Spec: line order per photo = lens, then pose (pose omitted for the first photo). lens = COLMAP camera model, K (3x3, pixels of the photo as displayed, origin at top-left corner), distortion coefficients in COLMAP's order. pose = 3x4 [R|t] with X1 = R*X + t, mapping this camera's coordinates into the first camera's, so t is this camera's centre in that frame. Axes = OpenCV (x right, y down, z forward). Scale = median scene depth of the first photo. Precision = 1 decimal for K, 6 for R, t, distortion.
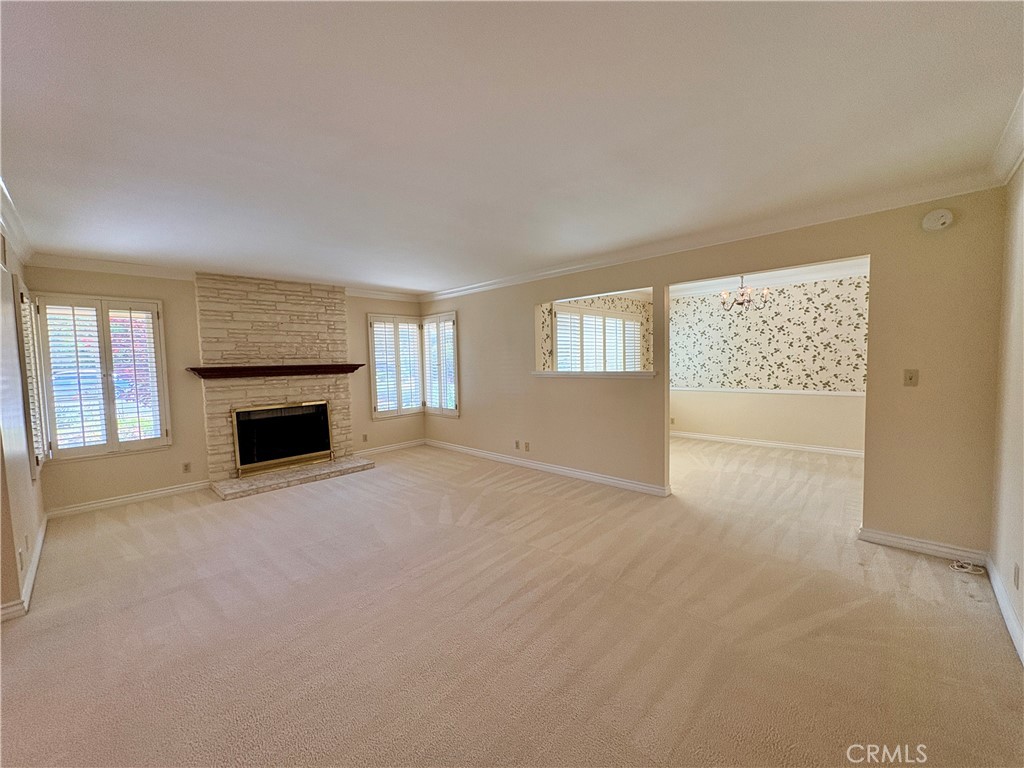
lens RADIAL K [[412.5, 0, 508.7], [0, 412.5, 386.1], [0, 0, 1]] dist [-0.002845, -0.000103]
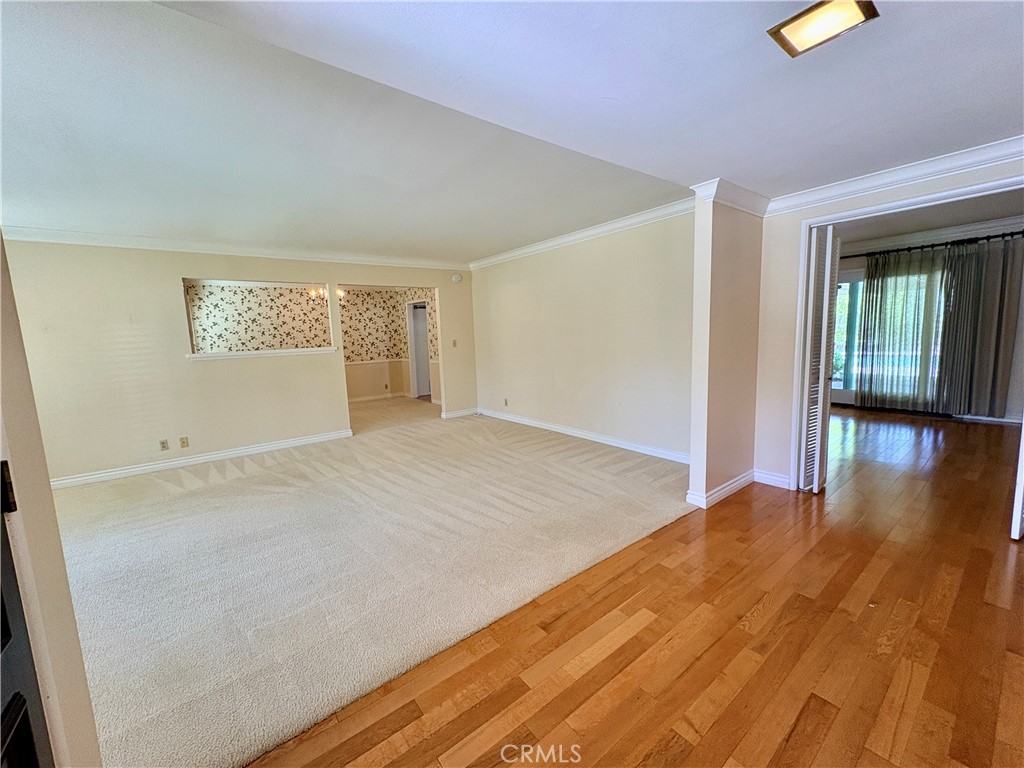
lens RADIAL K [[412.5, 0, 508.9], [0, 412.5, 381.5], [0, 0, 1]] dist [-0.002845, -0.000103]
pose [[0.127103, -0.089493, 0.987844, -1.005075], [0.089891, 0.992863, 0.078381, 0.015211], [-0.987808, 0.078836, 0.134240, 0.253590]]
